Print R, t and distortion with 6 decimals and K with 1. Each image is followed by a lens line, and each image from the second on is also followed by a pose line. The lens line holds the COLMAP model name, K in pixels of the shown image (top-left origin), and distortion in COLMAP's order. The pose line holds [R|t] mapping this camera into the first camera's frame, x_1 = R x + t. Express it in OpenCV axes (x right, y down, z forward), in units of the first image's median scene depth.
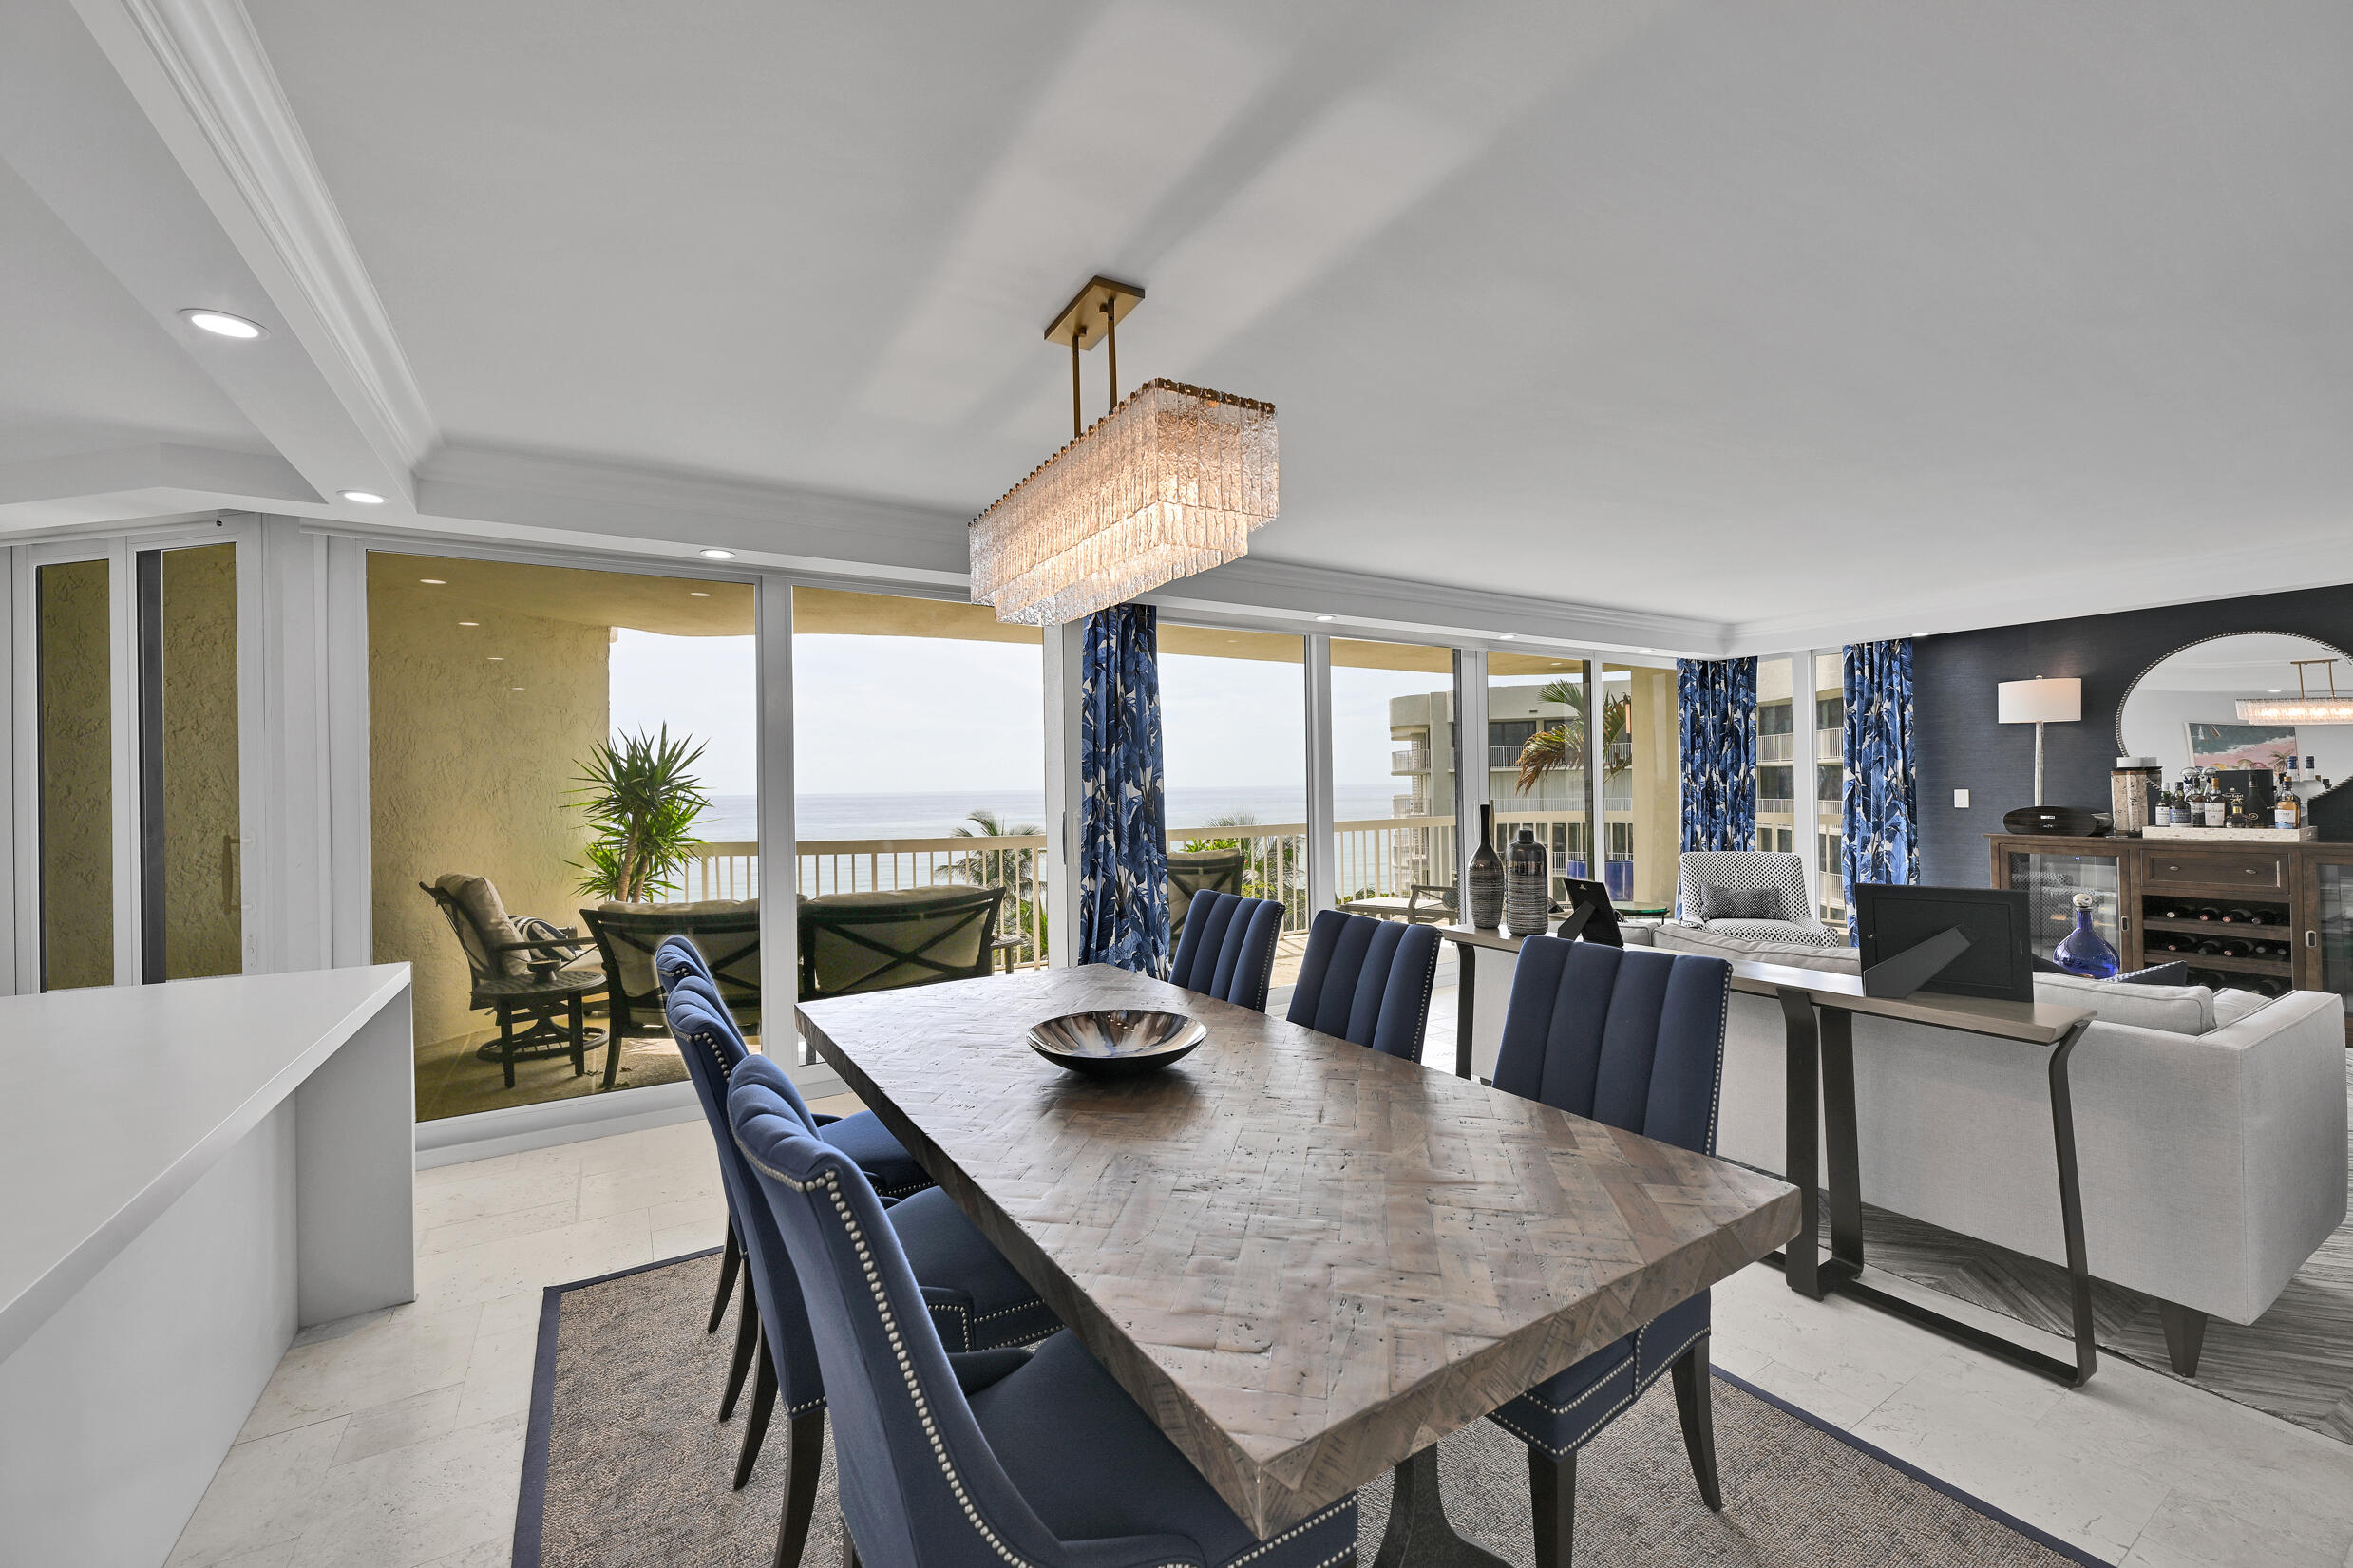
lens RADIAL K [[923.6, 0, 1177.3], [0, 923.6, 788.4], [0, 0, 1]] dist [0.003094, 0.000111]
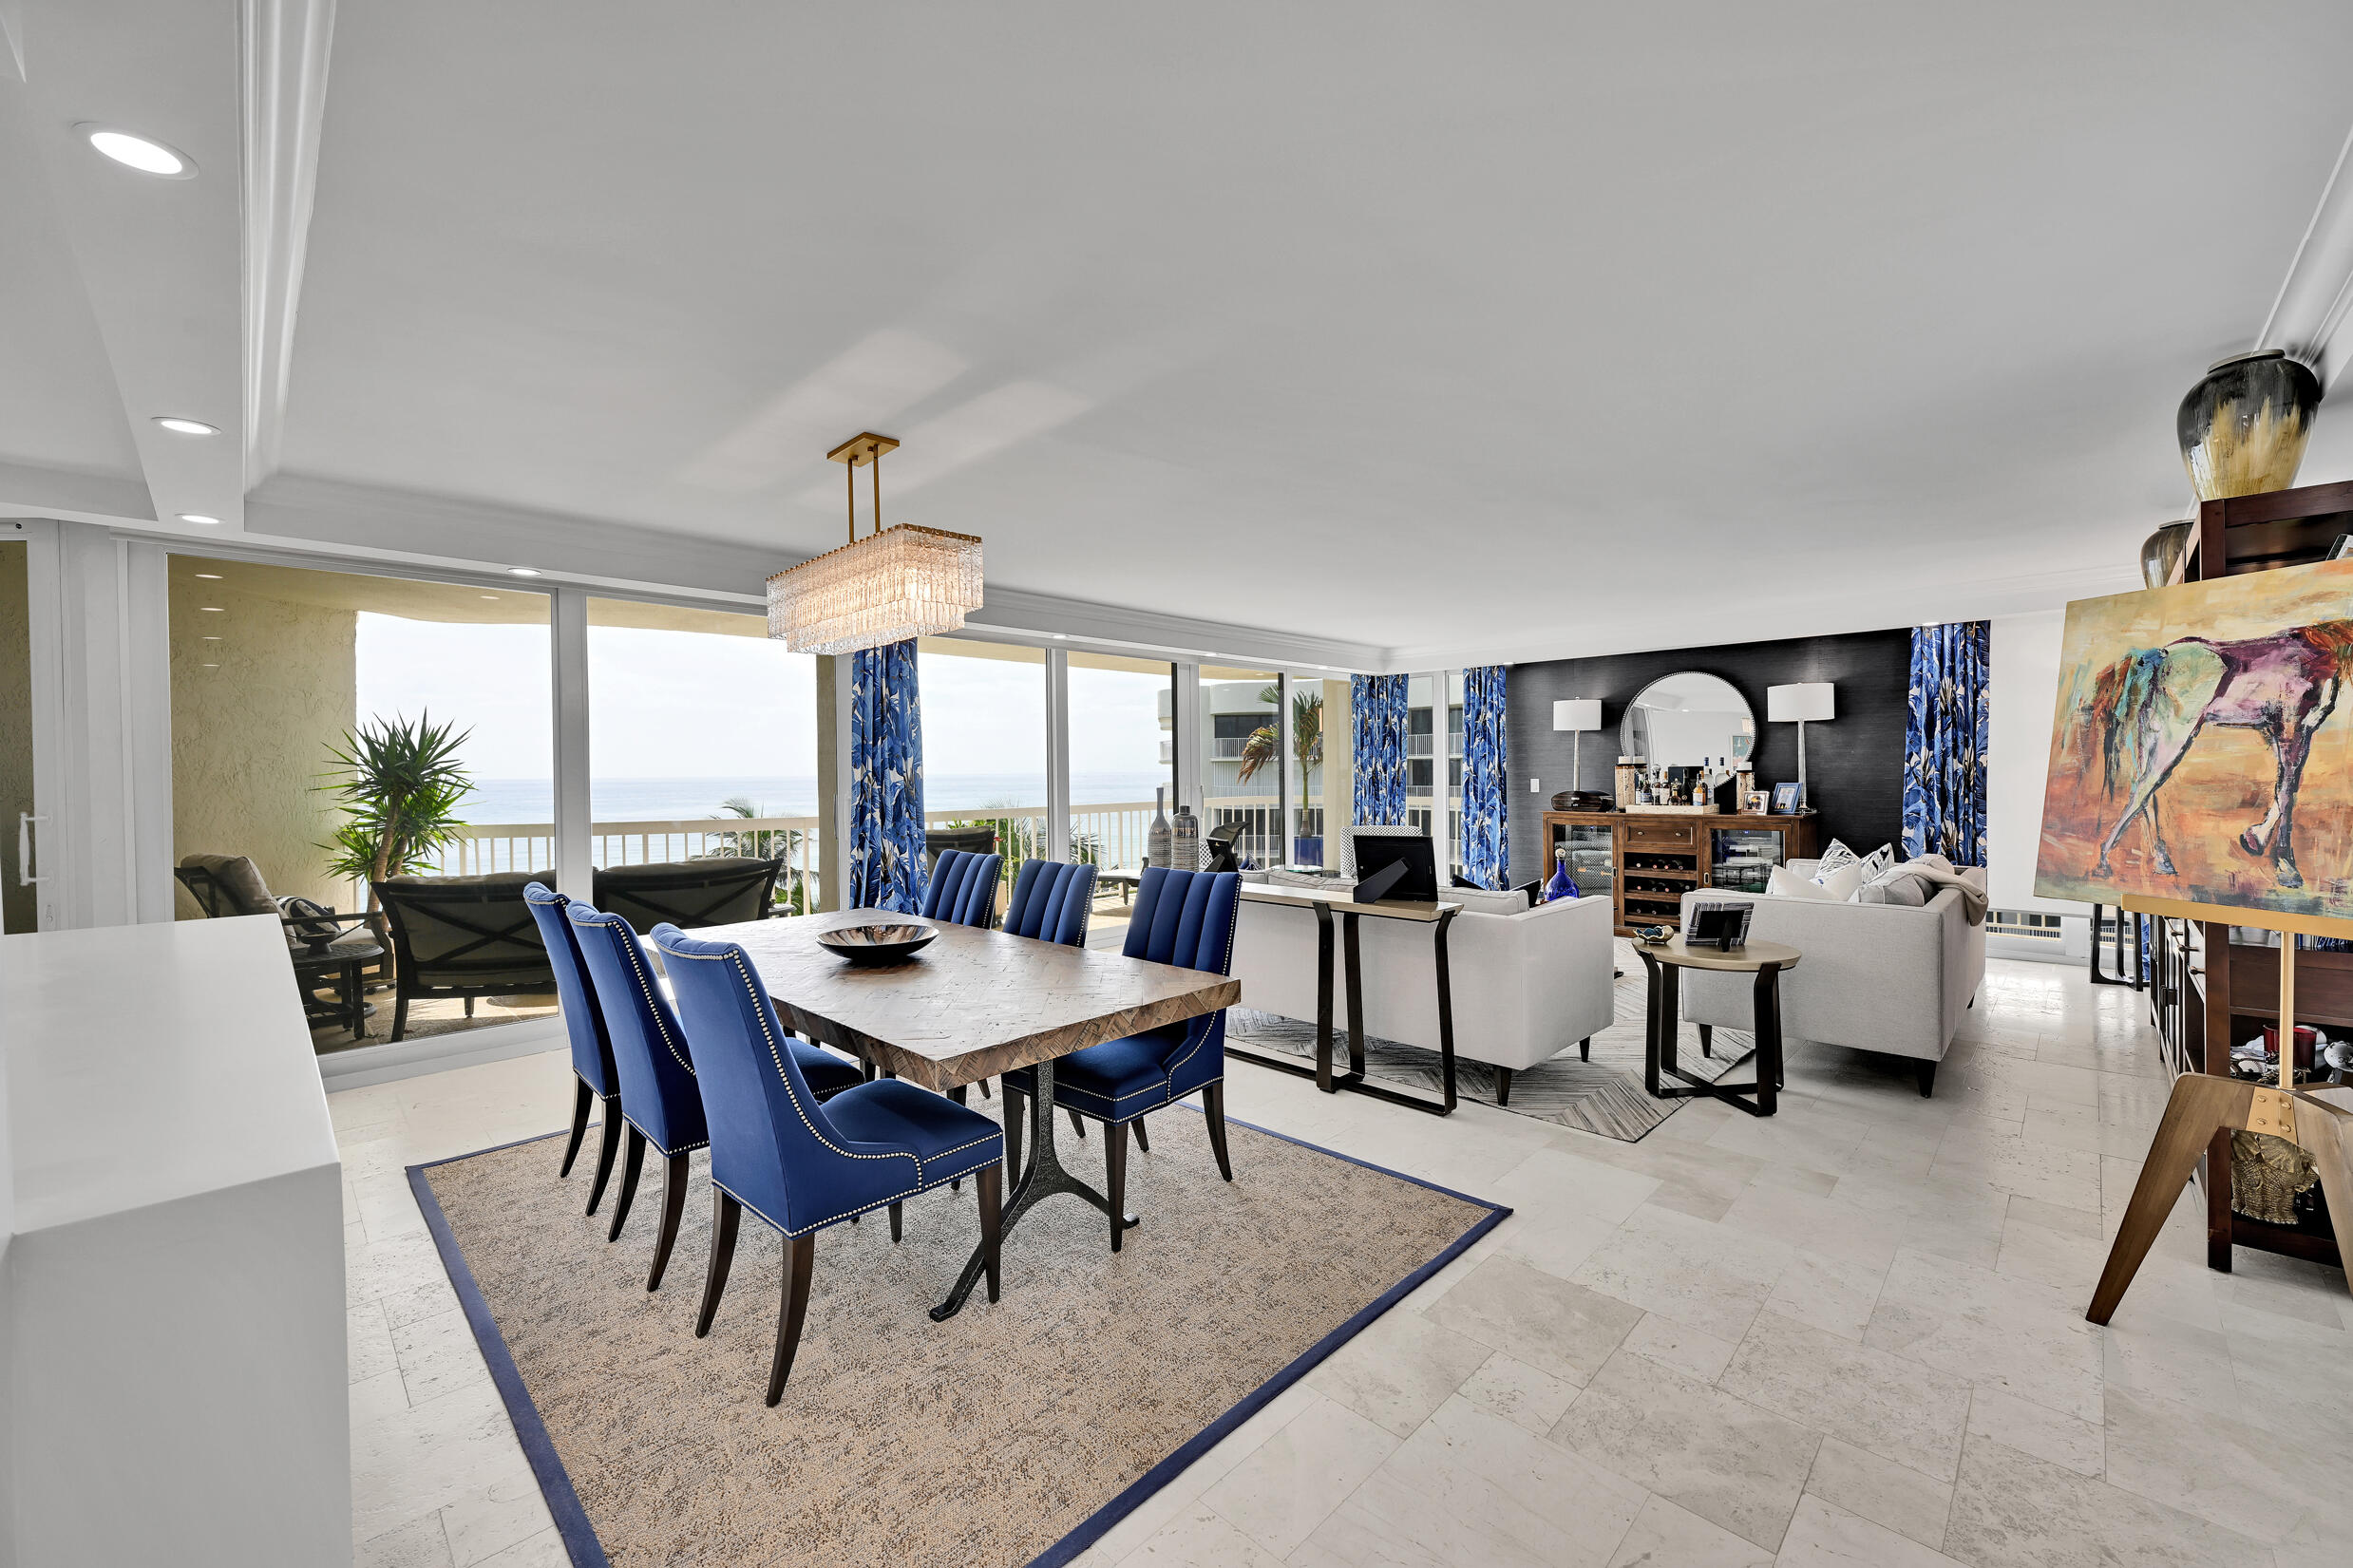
lens RADIAL K [[923.6, 0, 1165.8], [0, 923.6, 786.7], [0, 0, 1]] dist [0.003094, 0.000111]
pose [[0.973918, 0.002539, 0.226886, 0.021444], [-0.005267, 0.999921, 0.011422, 0.000470], [-0.226839, -0.012319, 0.973854, -0.255062]]
